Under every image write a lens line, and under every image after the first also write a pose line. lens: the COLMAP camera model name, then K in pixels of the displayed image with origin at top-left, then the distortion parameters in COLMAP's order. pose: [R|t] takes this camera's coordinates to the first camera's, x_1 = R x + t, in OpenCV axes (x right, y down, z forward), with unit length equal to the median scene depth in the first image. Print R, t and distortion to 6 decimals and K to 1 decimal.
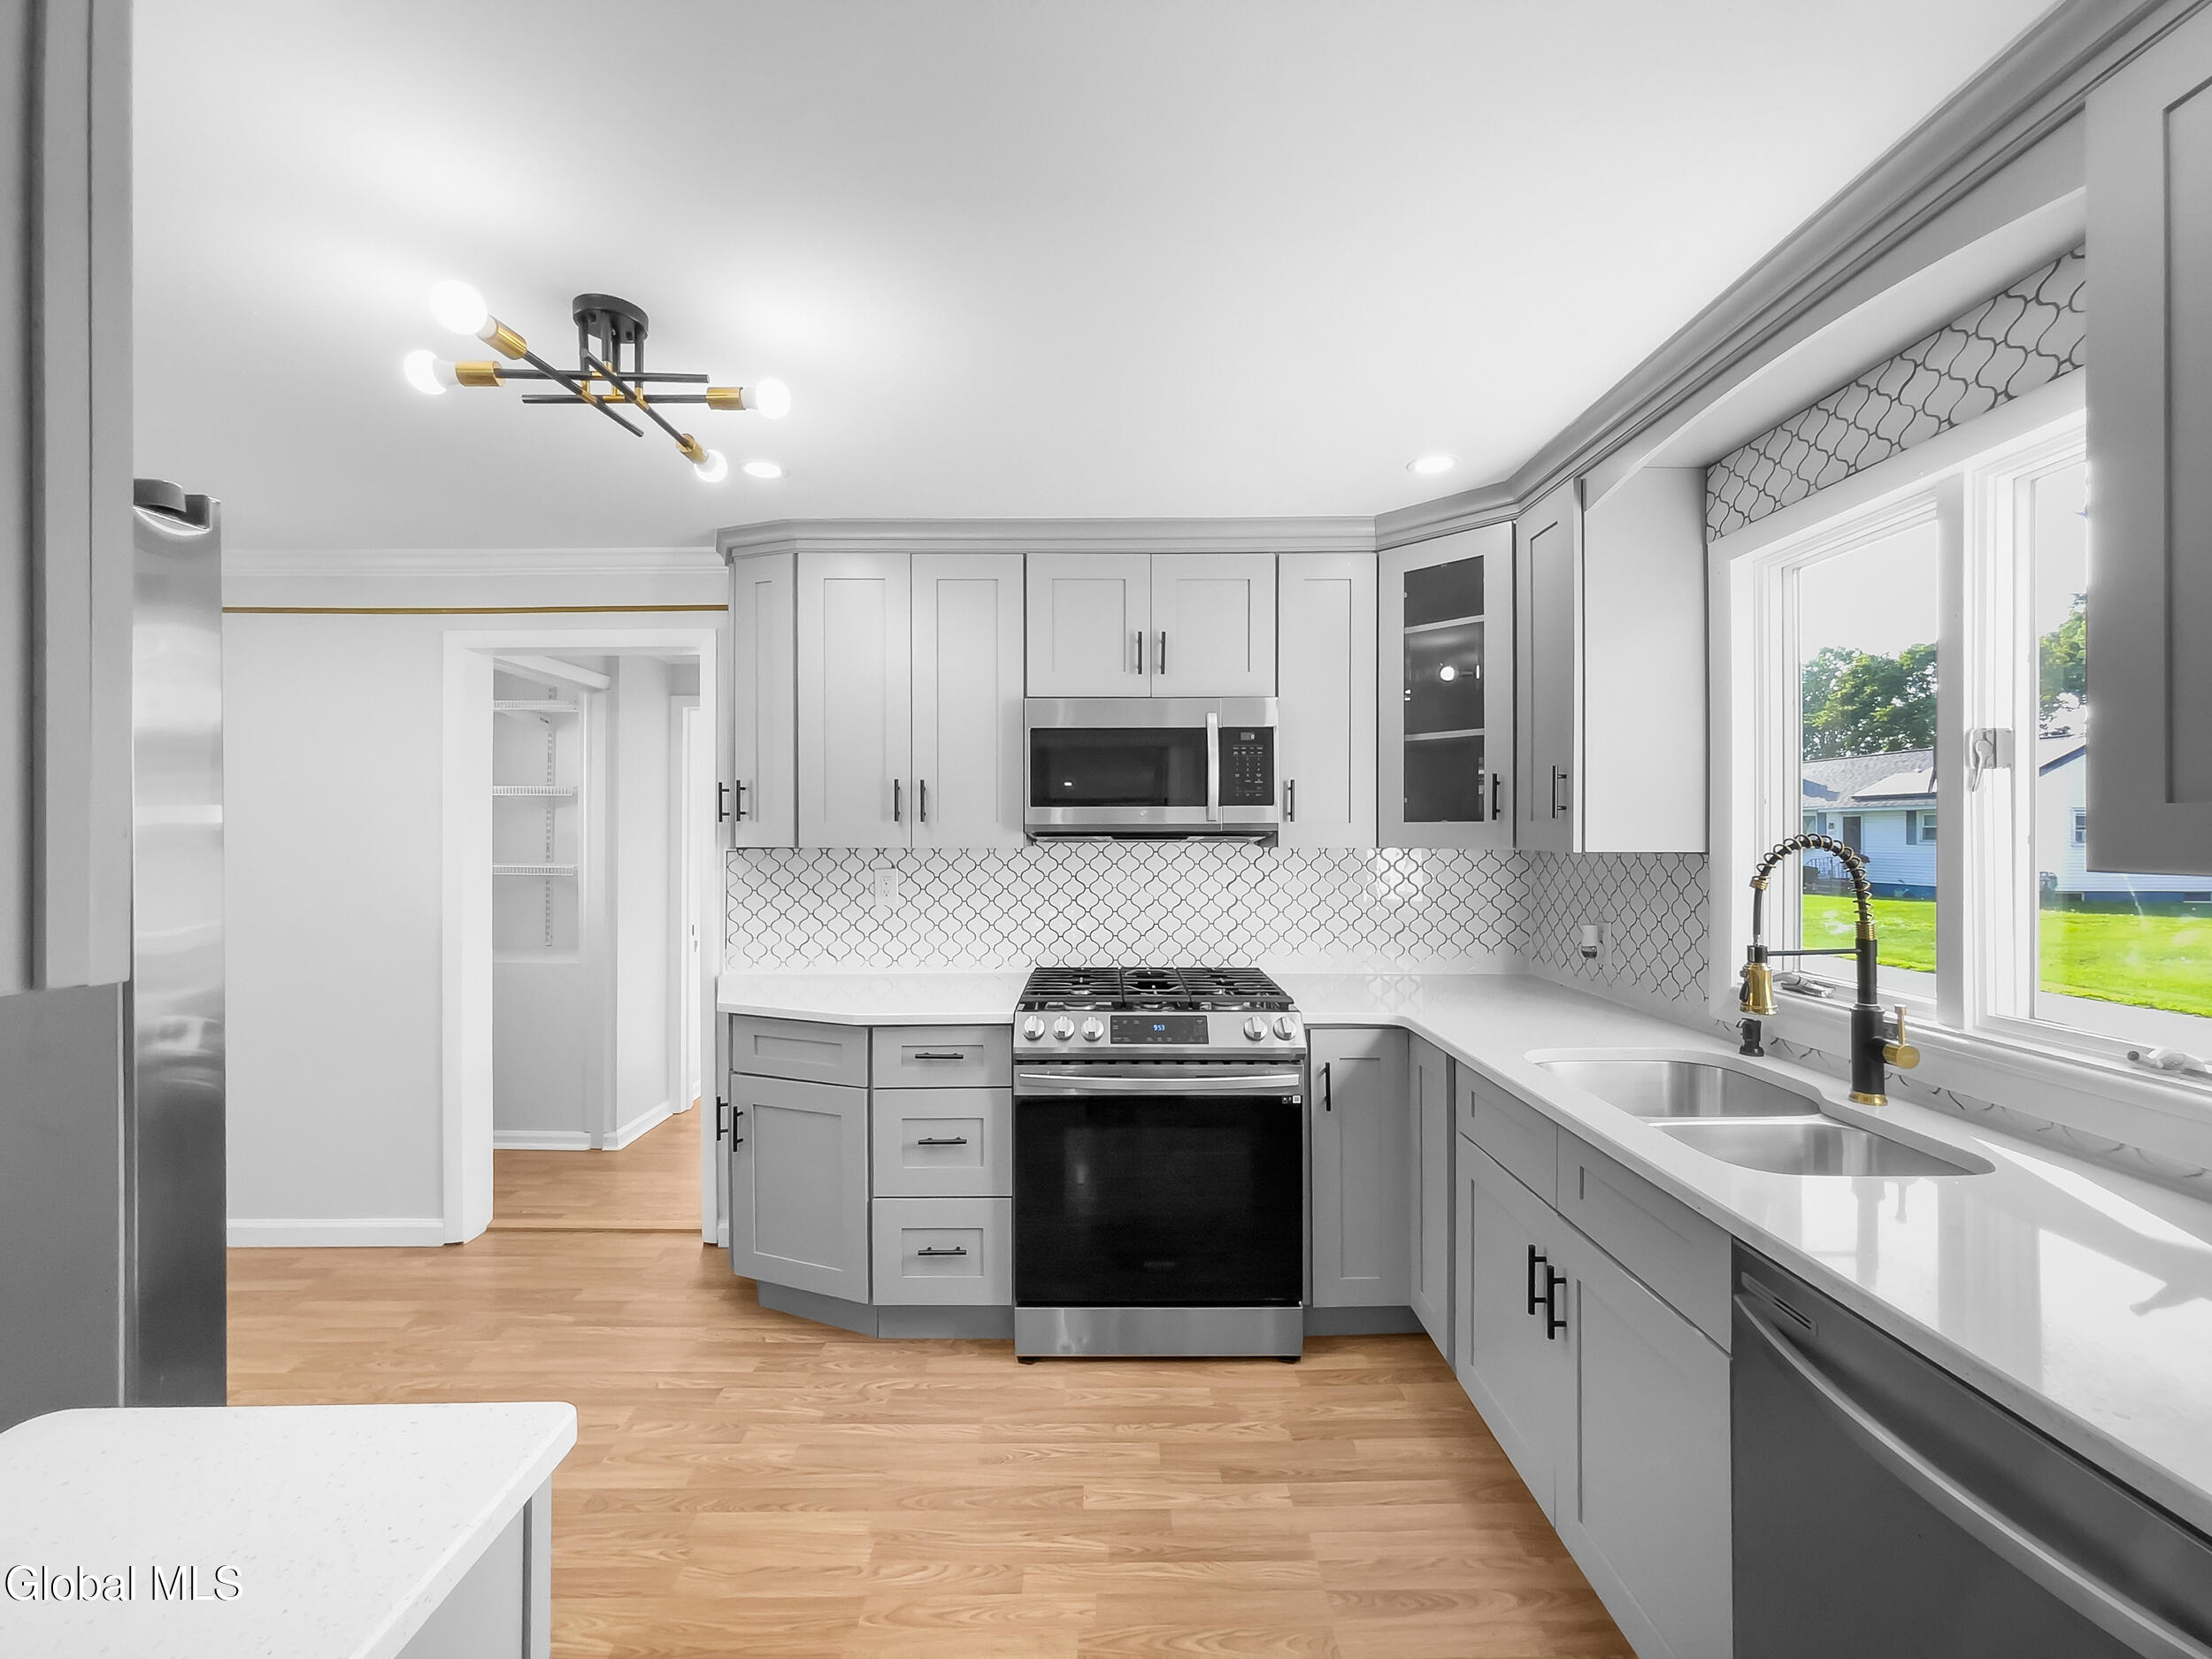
lens RADIAL K [[928.9, 0, 1123.5], [0, 928.9, 830.2], [0, 0, 1]] dist [-0.000026, 0.000179]
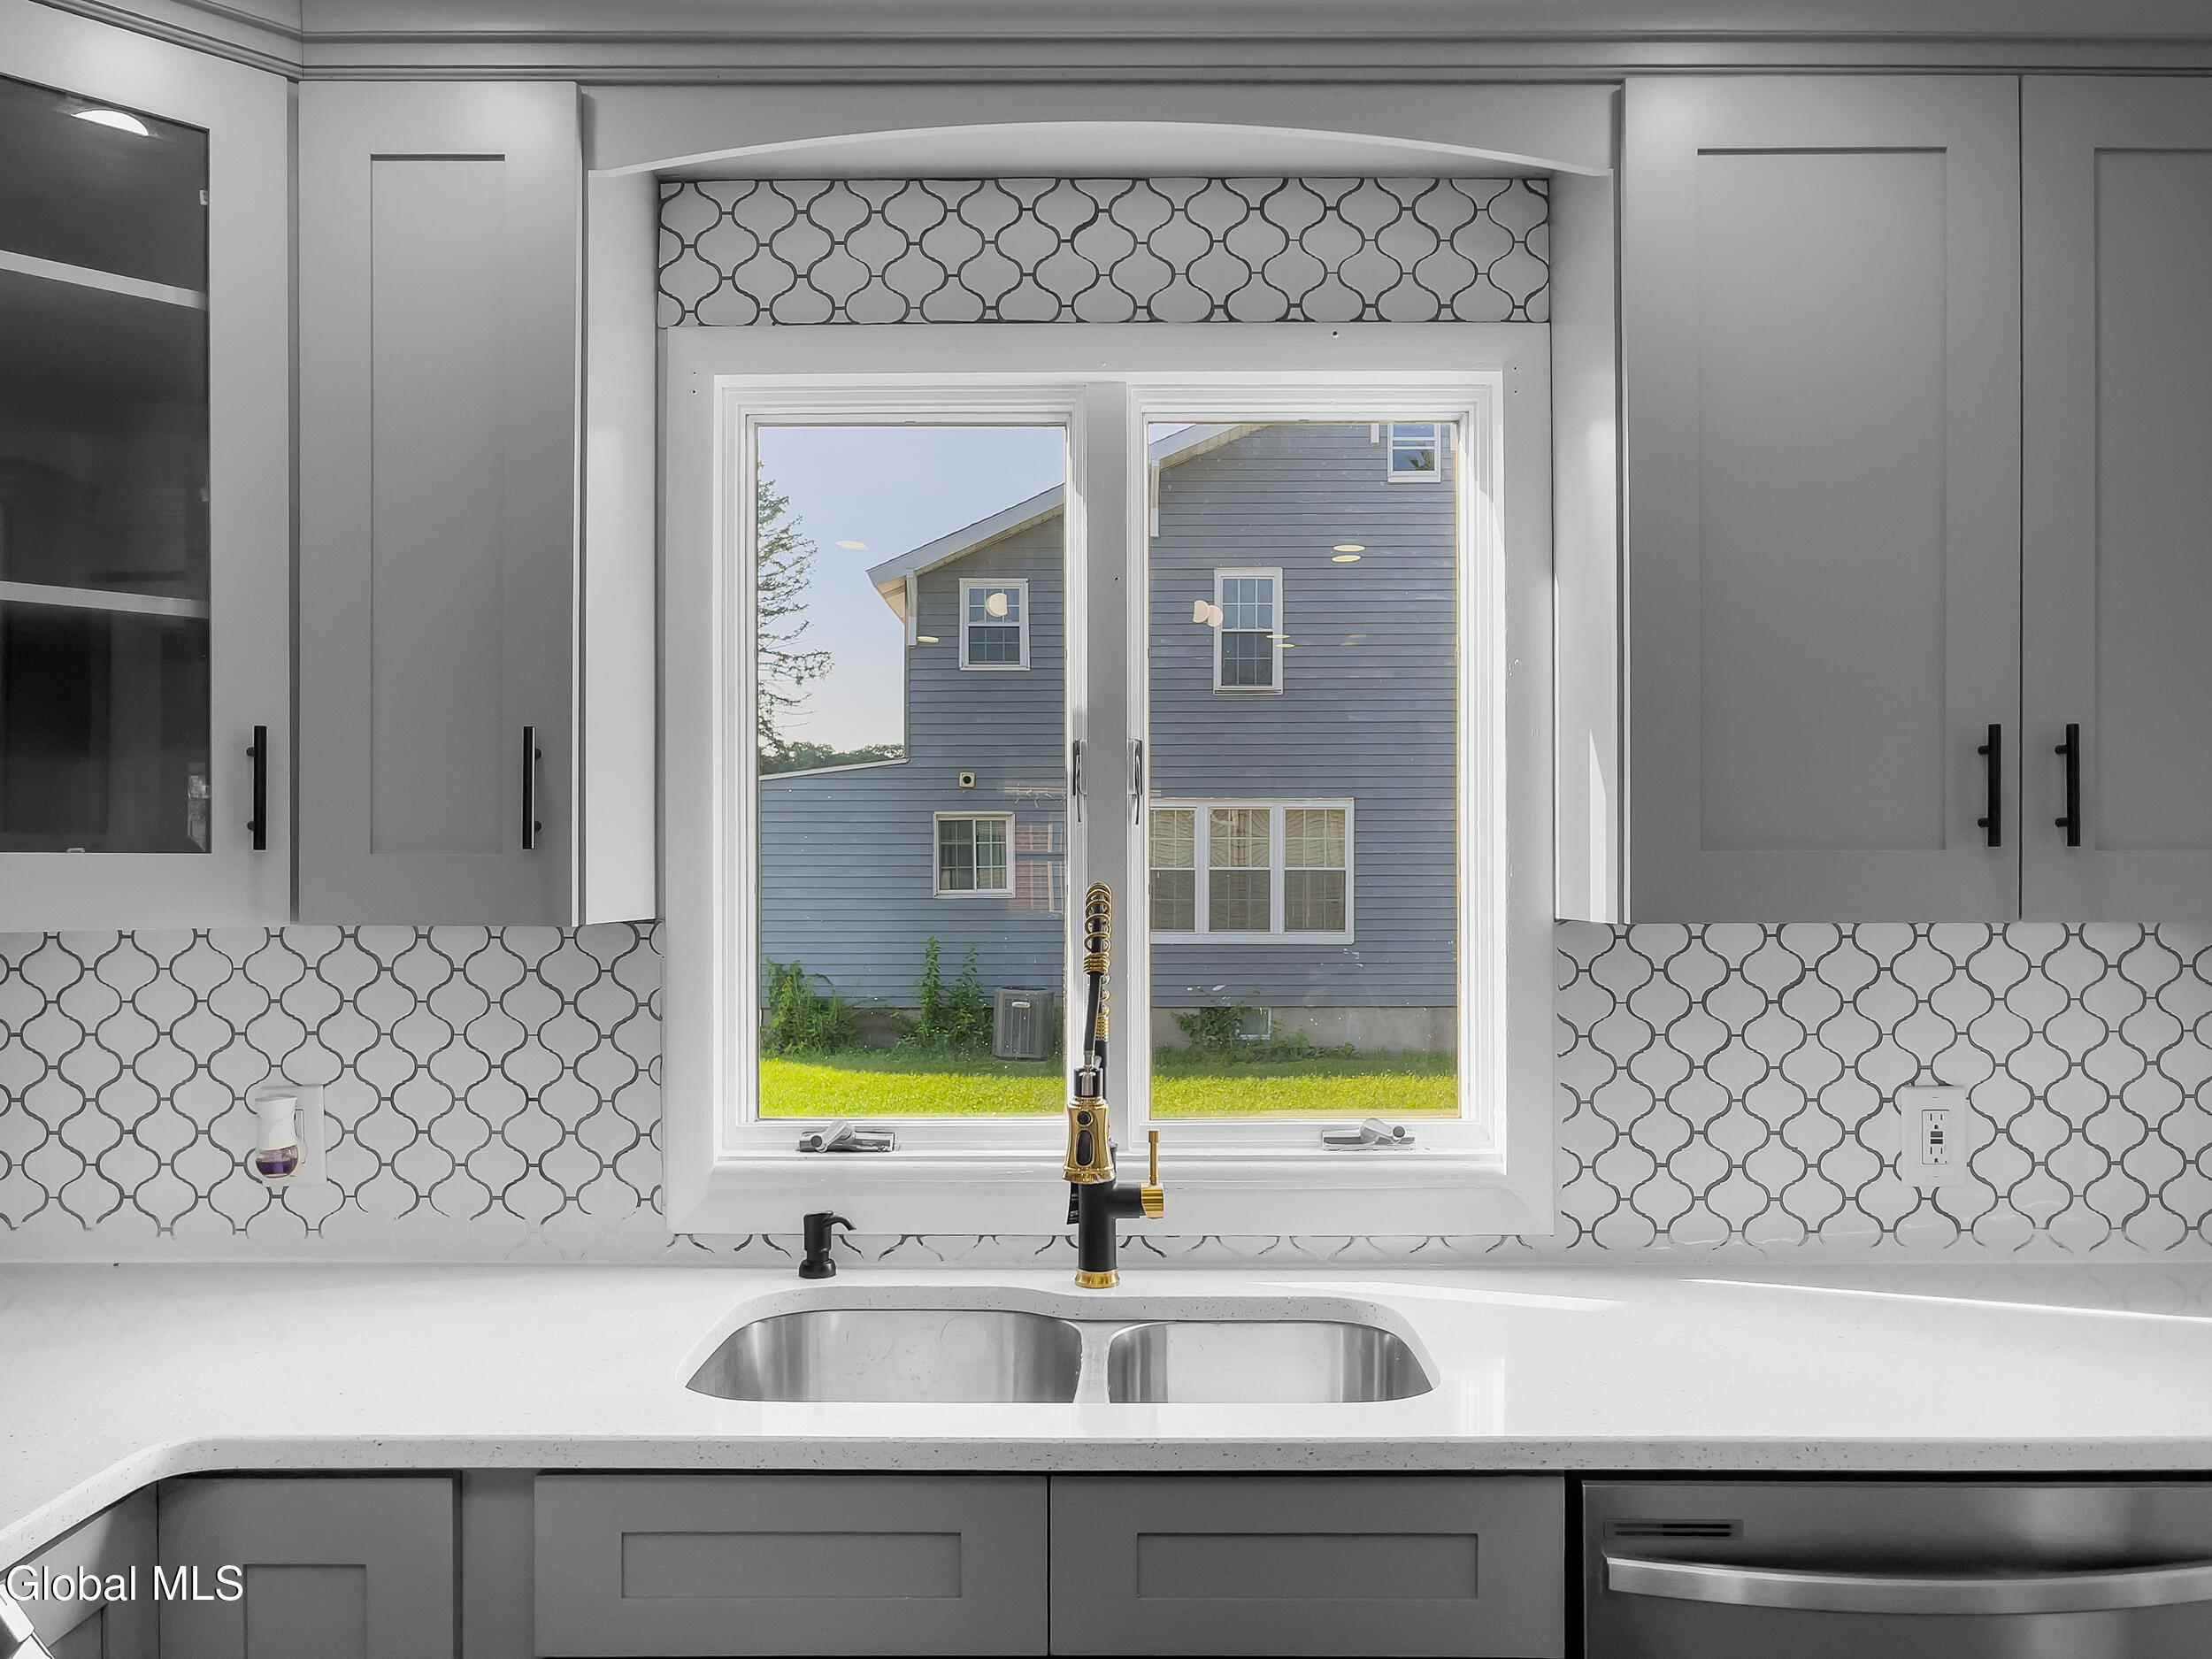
lens RADIAL K [[1693.7, 0, 1104.6], [0, 1693.7, 879.3], [0, 0, 1]] dist [-0.079367, 0.110241]
pose [[0.027427, -0.005316, 0.999610, -0.333160], [-0.004876, 0.999973, 0.005451, -0.005043], [-0.999612, -0.005024, 0.027400, 0.794488]]
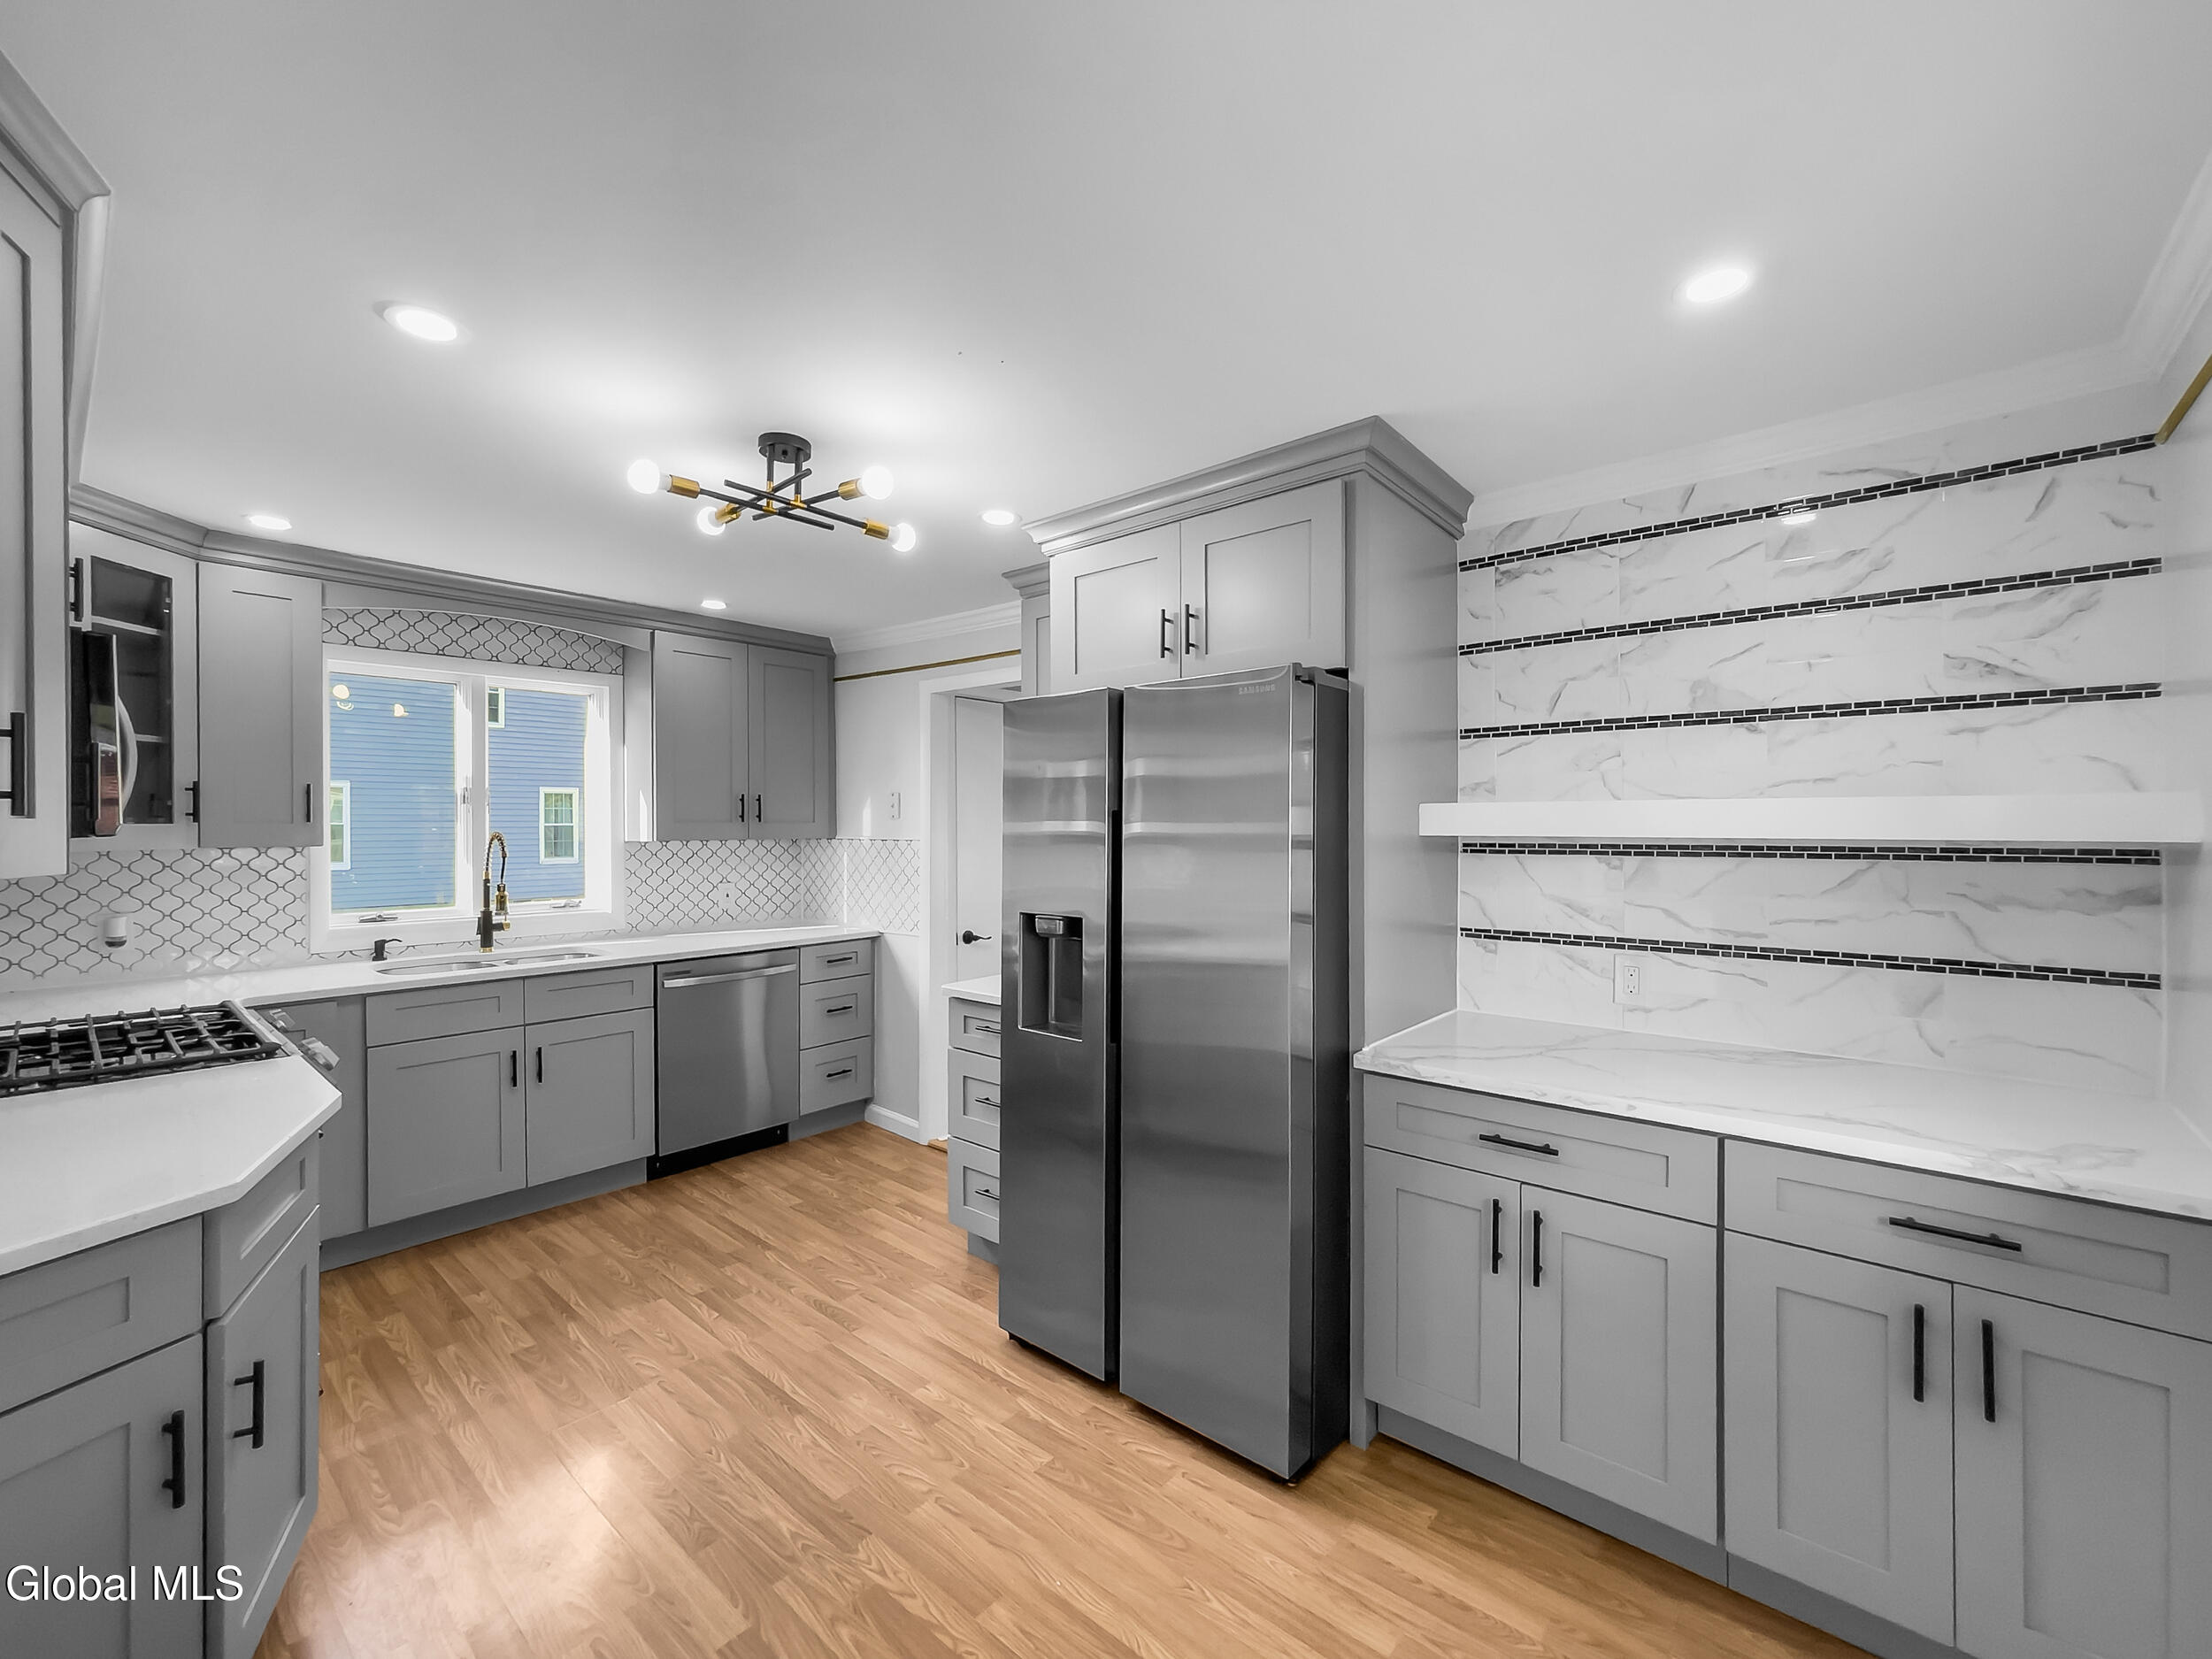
lens RADIAL K [[904.1, 0, 1098.9], [0, 904.1, 829.0], [0, 0, 1]] dist [-0.001094, 0.000238]
pose [[-0.753163, -0.004609, 0.657818, -1.426441], [-0.003926, 0.999989, 0.002512, -0.012384], [-0.657823, -0.000691, -0.753173, 1.377218]]
